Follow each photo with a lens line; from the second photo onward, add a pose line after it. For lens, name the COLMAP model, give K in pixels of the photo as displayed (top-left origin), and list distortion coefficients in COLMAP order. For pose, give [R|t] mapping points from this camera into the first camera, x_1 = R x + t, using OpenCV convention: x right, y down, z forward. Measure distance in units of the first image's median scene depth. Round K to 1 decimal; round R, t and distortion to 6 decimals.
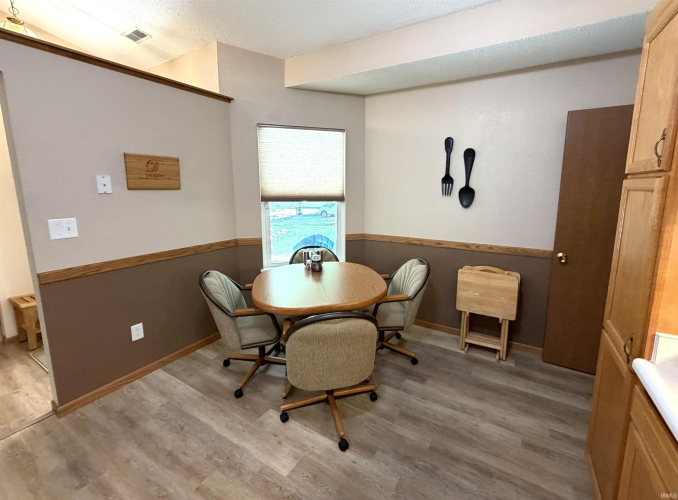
lens RADIAL K [[285.5, 0, 360.5], [0, 285.5, 231.4], [0, 0, 1]] dist [-0.000336, -0.000031]
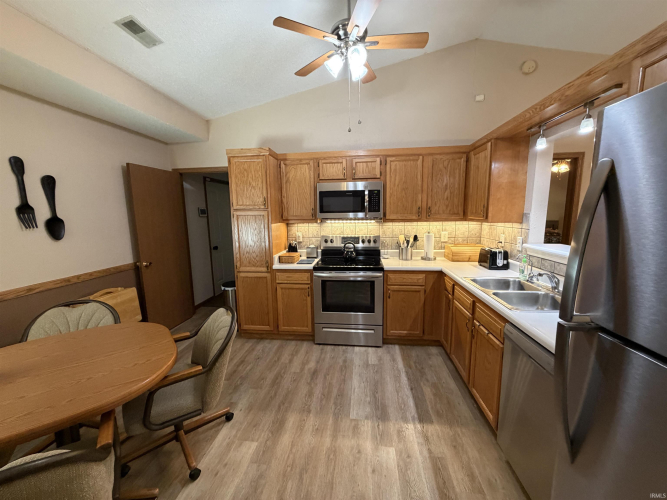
lens RADIAL K [[265.4, 0, 333.5], [0, 265.4, 250.0], [0, 0, 1]] dist [-0.001845, -0.000080]
pose [[-0.385982, -0.127208, 0.913694, -0.759950], [0.160303, 0.966130, 0.202227, -0.083041], [-0.908472, 0.224524, -0.352517, 0.513992]]
